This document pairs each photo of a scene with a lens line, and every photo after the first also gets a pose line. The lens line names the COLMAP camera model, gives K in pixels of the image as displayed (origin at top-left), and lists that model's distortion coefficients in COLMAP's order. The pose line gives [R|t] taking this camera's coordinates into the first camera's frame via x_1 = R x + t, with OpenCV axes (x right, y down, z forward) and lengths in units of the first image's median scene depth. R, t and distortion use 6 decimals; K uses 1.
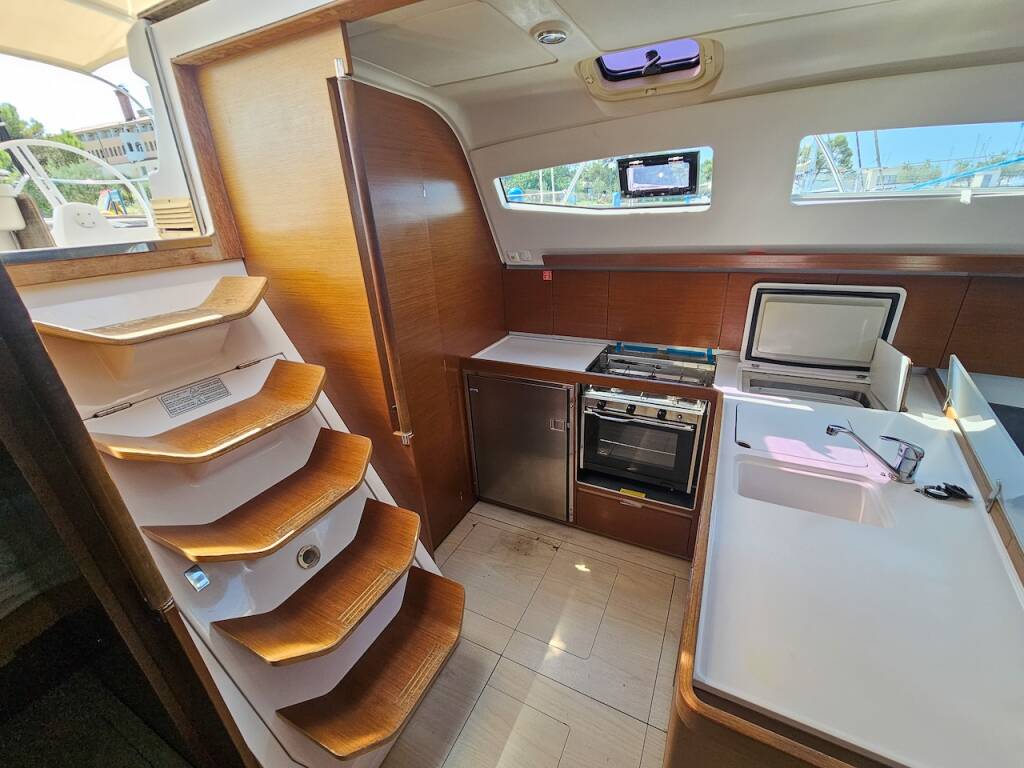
lens RADIAL K [[421.6, 0, 512.0], [0, 421.6, 384.0], [0, 0, 1]] dist [-0.000951, -0.000021]
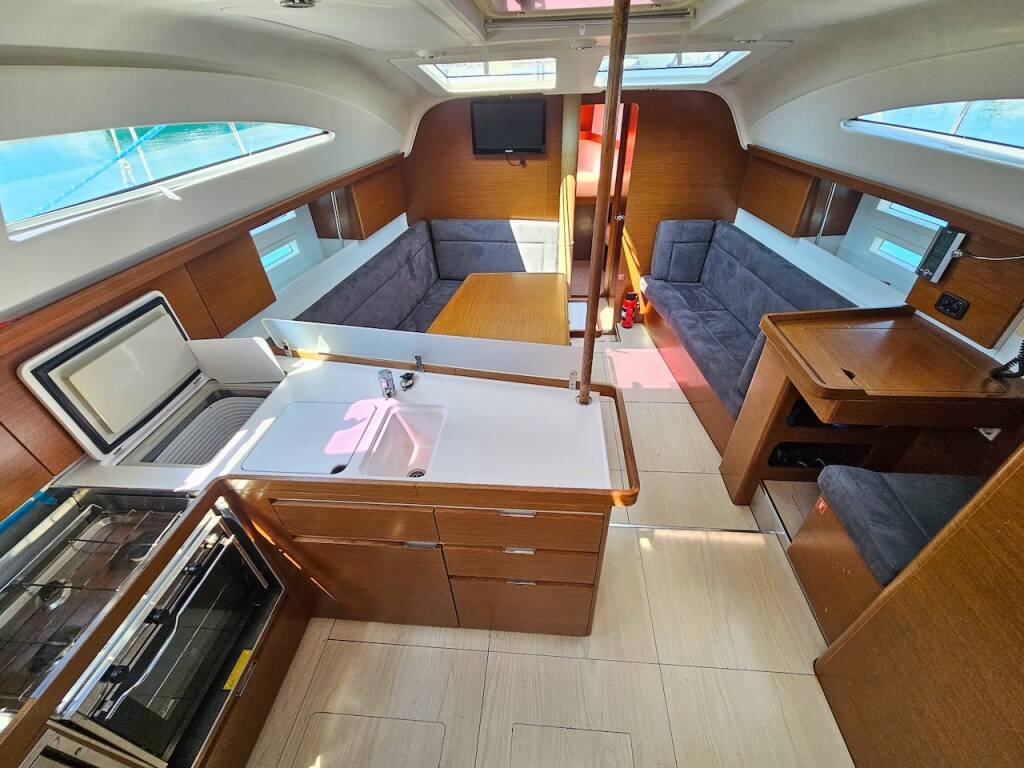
lens RADIAL K [[421.6, 0, 512.0], [0, 421.6, 384.0], [0, 0, 1]] dist [-0.000951, -0.000021]
pose [[-0.371250, -0.506200, 0.778418, -0.183037], [0.407532, 0.664442, 0.626446, -0.306230], [-0.834321, 0.549798, -0.040381, 0.418009]]
